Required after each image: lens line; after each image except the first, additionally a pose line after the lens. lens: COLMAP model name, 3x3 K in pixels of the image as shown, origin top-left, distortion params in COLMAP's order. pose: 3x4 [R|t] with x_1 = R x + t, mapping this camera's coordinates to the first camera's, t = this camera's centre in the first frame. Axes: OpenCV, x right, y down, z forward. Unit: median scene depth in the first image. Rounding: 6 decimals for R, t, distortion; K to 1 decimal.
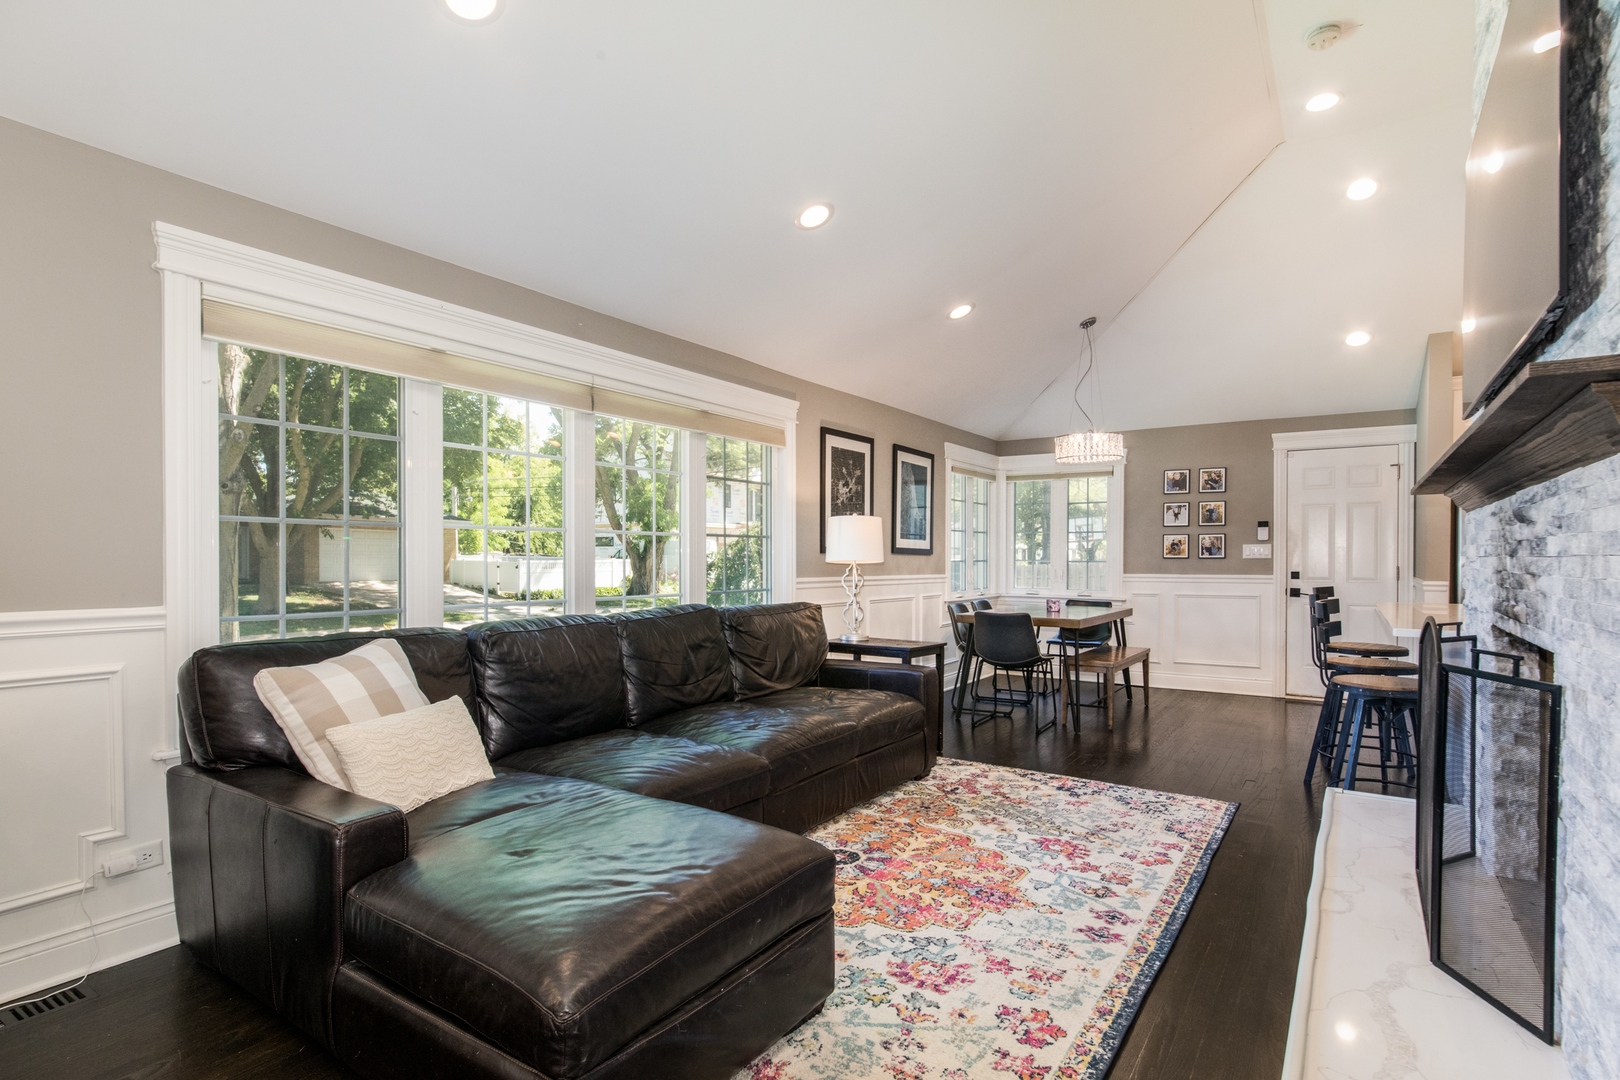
lens RADIAL K [[792.2, 0, 830.9], [0, 792.2, 567.1], [0, 0, 1]] dist [-0.002389, -0.001217]
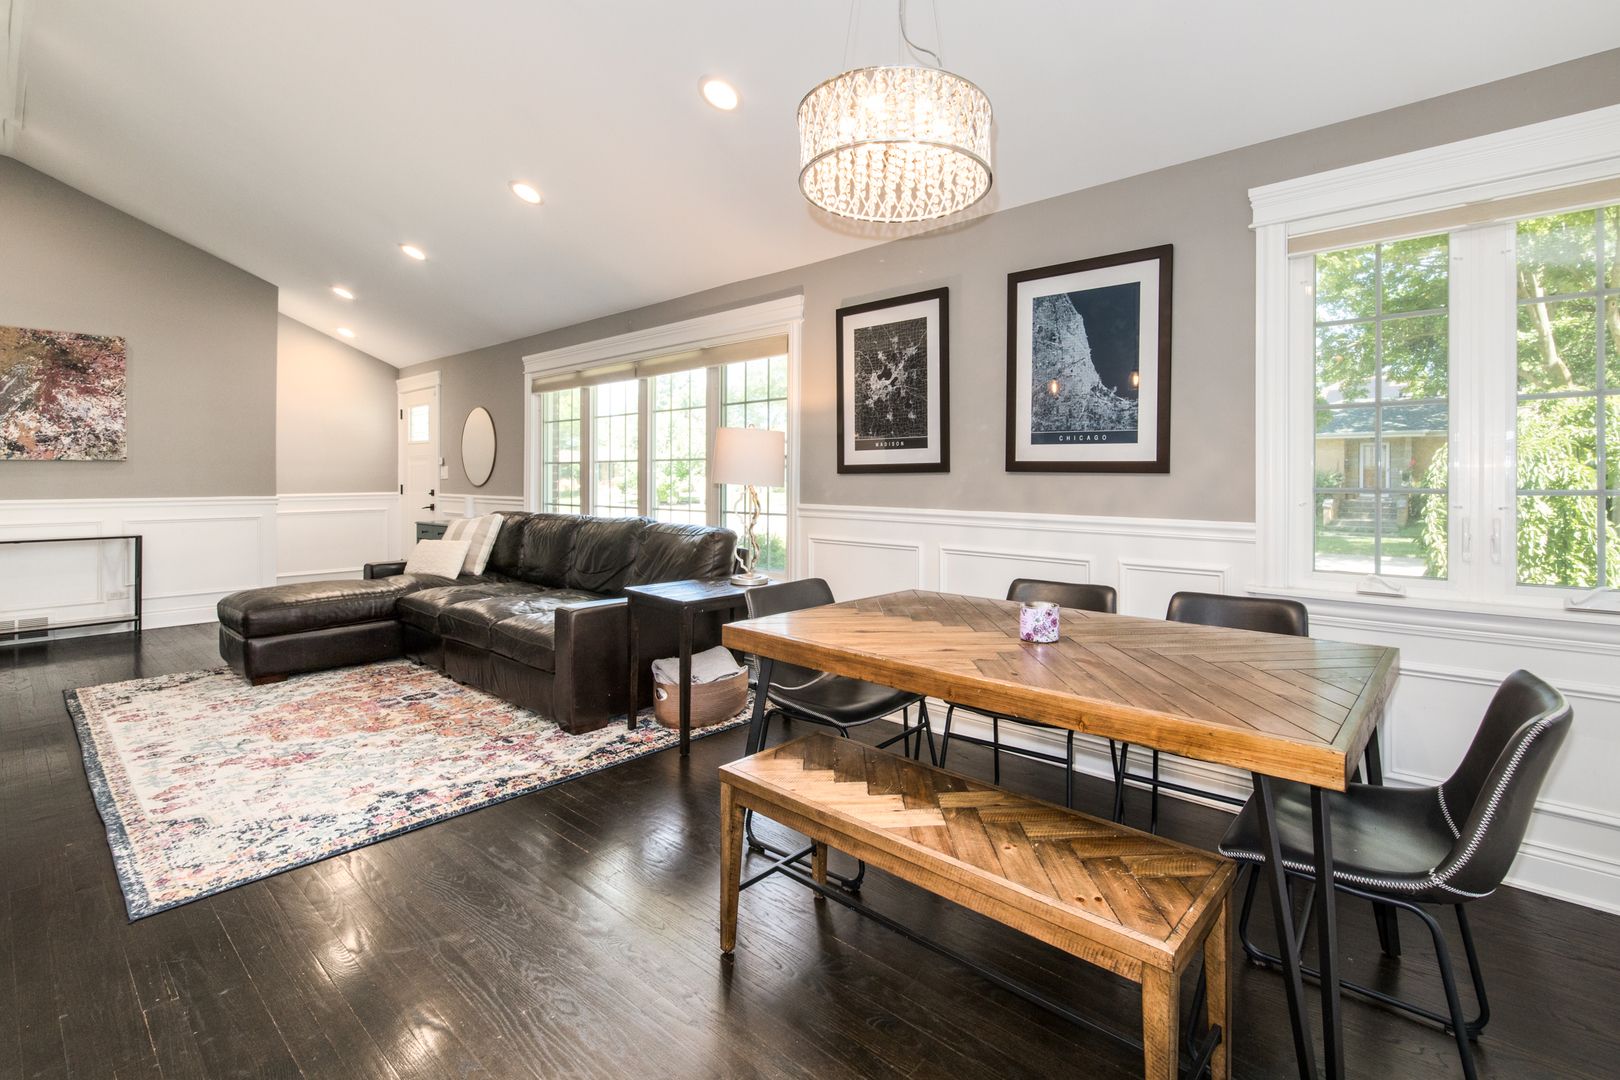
lens RADIAL K [[725.3, 0, 873.5], [0, 725.3, 484.8], [0, 0, 1]] dist [-0.004045, 0.002747]
pose [[-0.104431, 0.004569, -0.994522, 1.007879], [-0.014382, 0.999878, 0.006103, -0.017967], [0.994428, 0.014941, -0.104353, 1.632583]]
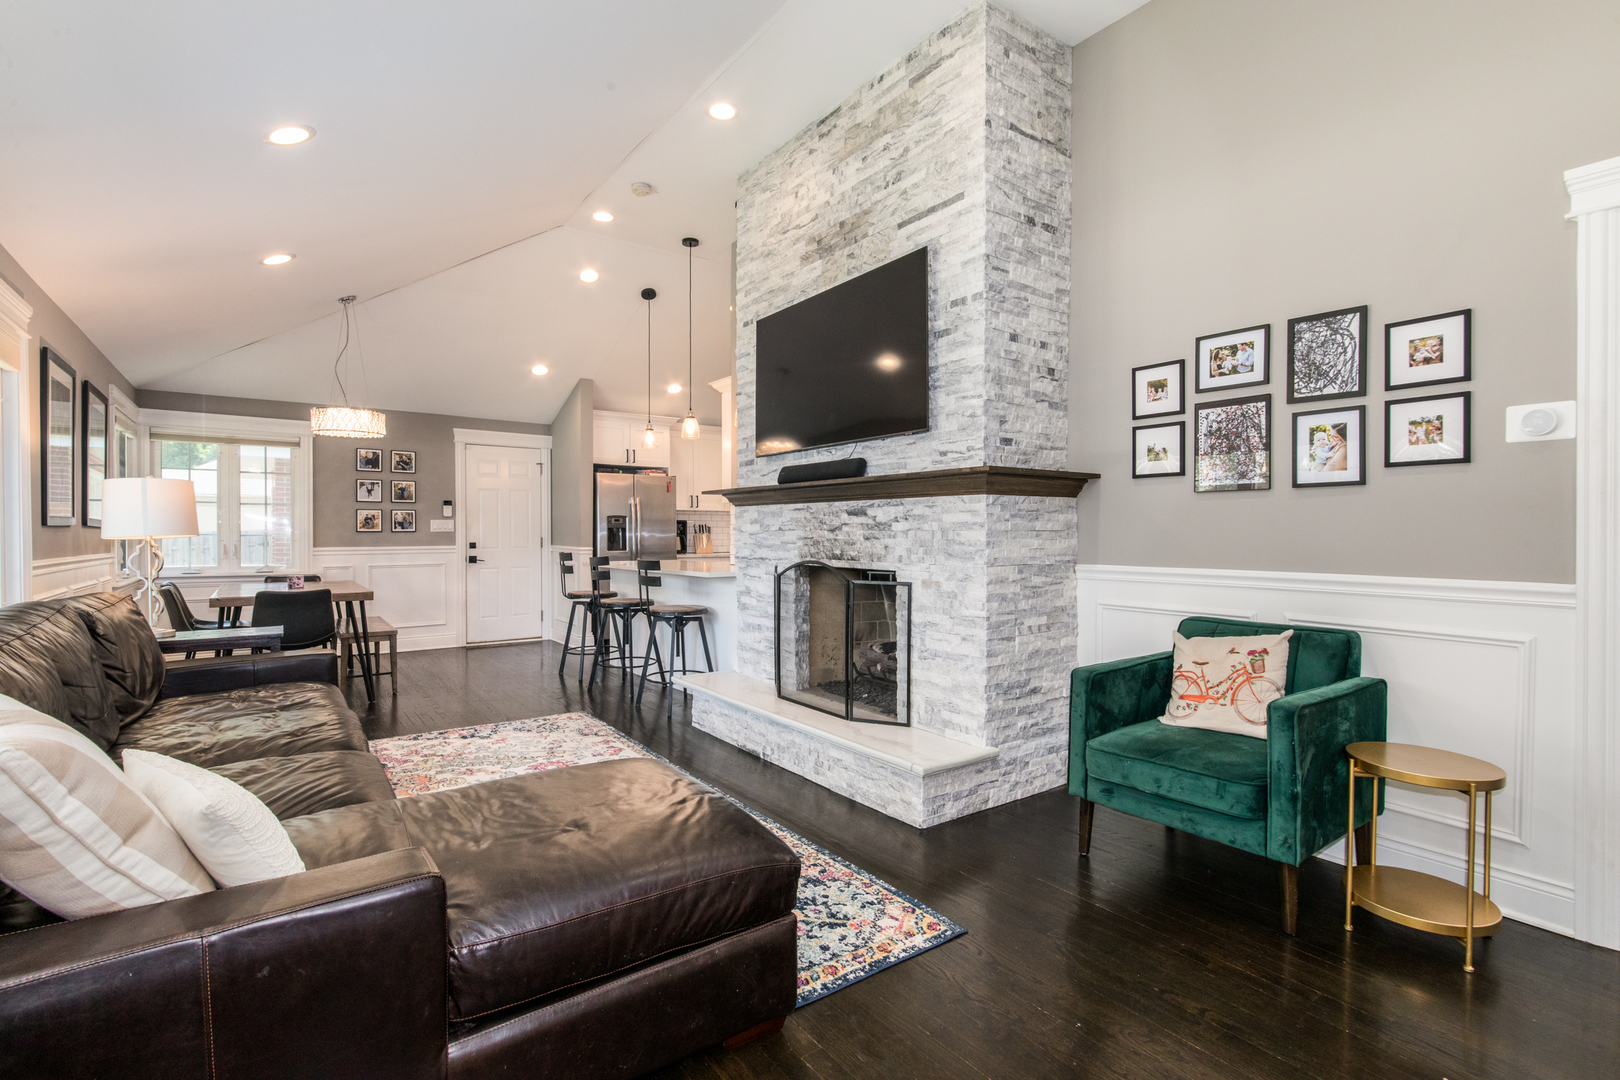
lens RADIAL K [[750.6, 0, 801.2], [0, 750.6, 537.5], [0, 0, 1]] dist [-0.011065, -0.000641]
pose [[0.355593, -0.008966, 0.934598, -0.581440], [0.011885, 0.999917, 0.005071, -0.003440], [-0.934565, 0.009304, 0.355670, 0.193043]]
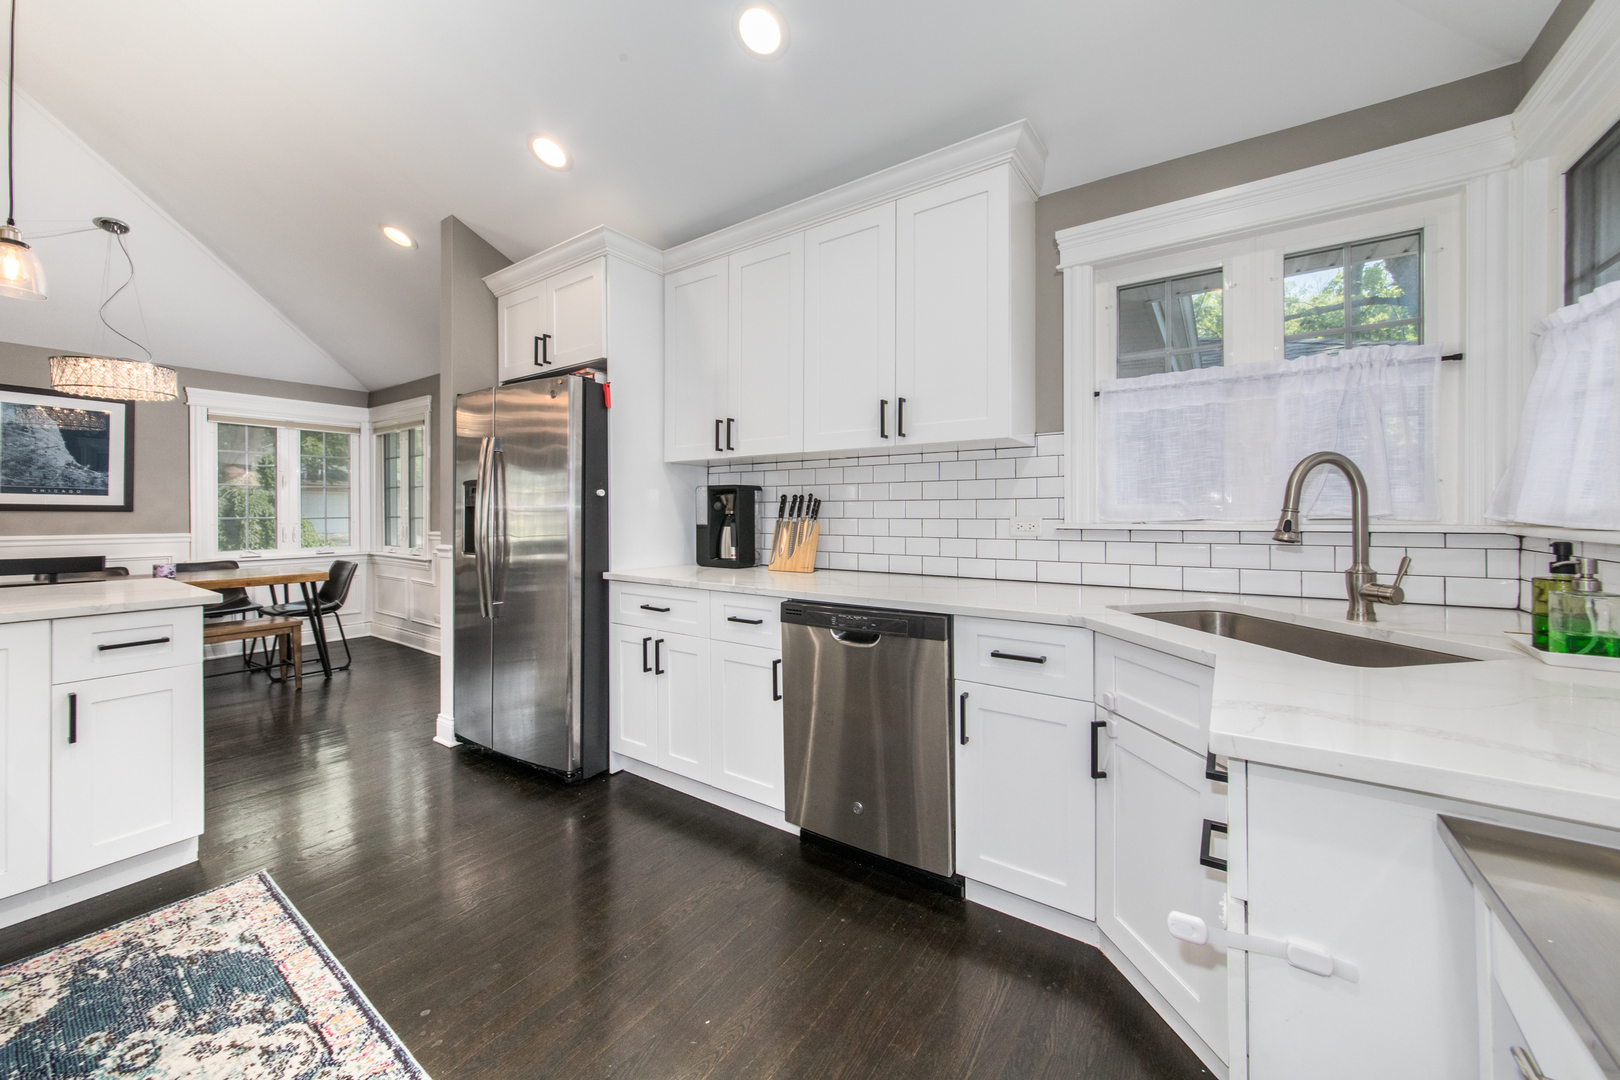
lens RADIAL K [[568.3, 0, 829.4], [0, 568.3, 514.5], [0, 0, 1]] dist [0.000863, 0.000290]
pose [[0.999898, -0.005215, -0.013306, 1.701693], [0.005126, 0.999964, -0.006717, -0.007555], [0.013341, 0.006648, 0.999889, 0.690128]]
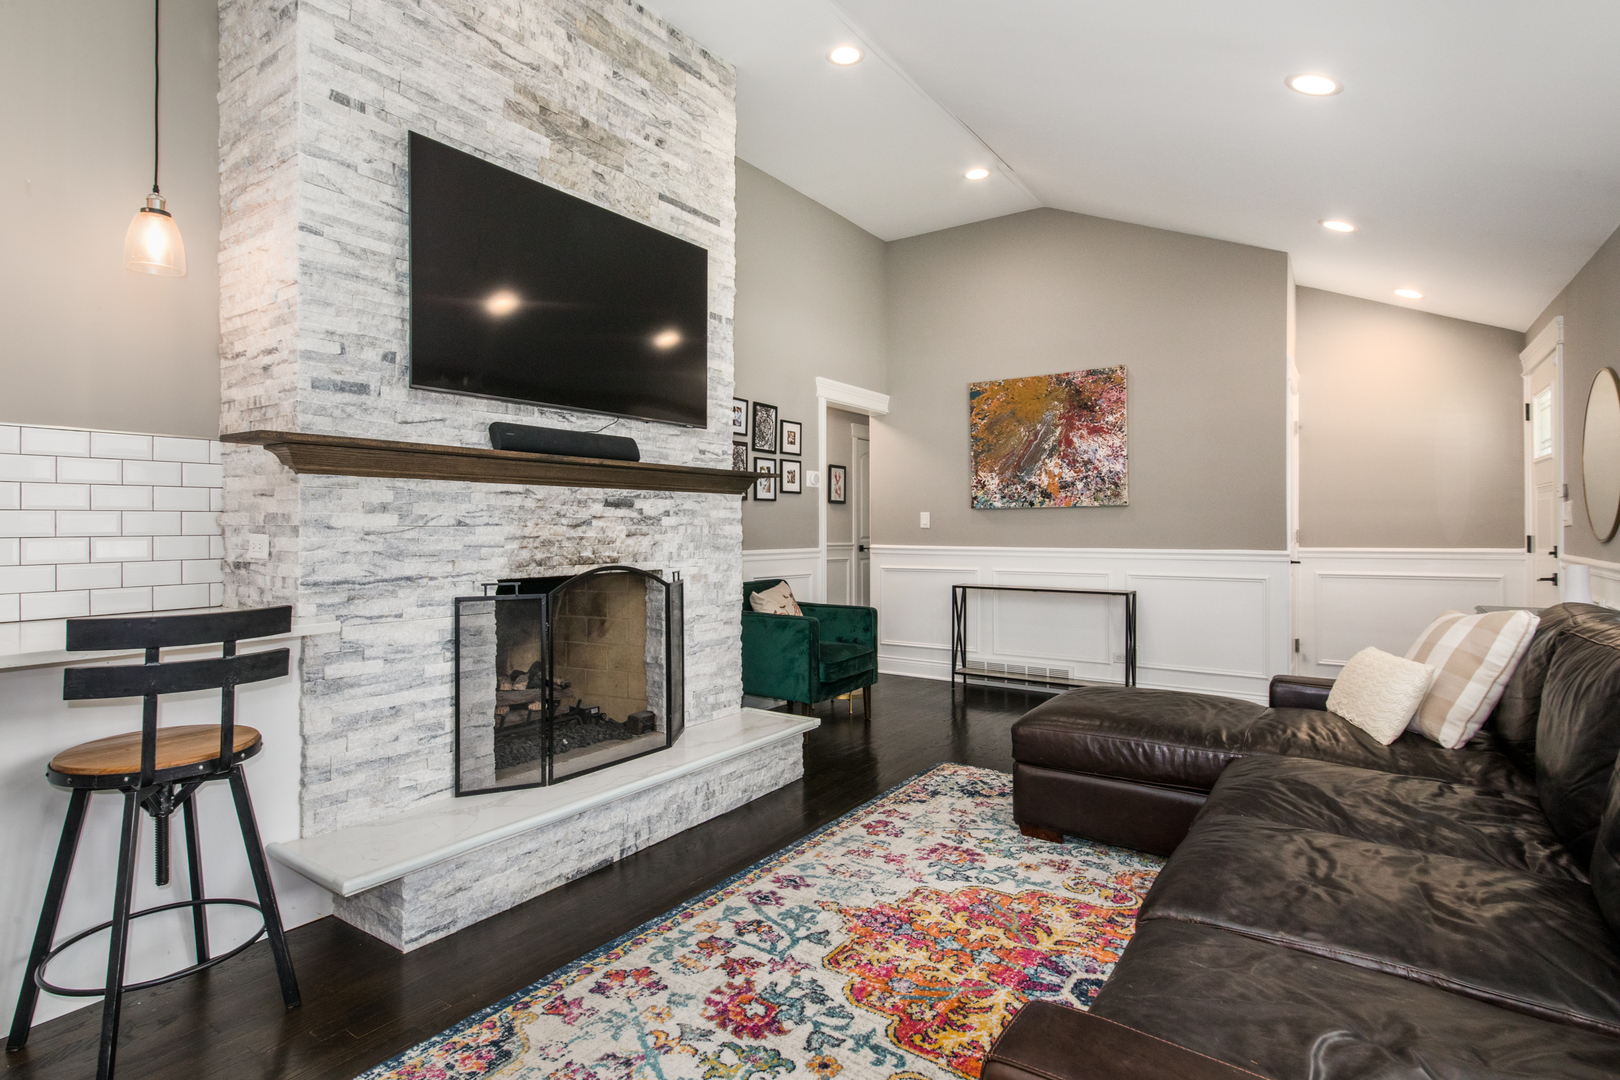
lens RADIAL K [[818.6, 0, 792.9], [0, 818.6, 518.5], [0, 0, 1]] dist [-0.003972, -0.000937]
pose [[-0.999599, 0.000282, 0.028299, 0.208886], [0.000390, 0.999993, 0.003783, -0.018519], [-0.028298, 0.003792, -0.999592, 1.423582]]
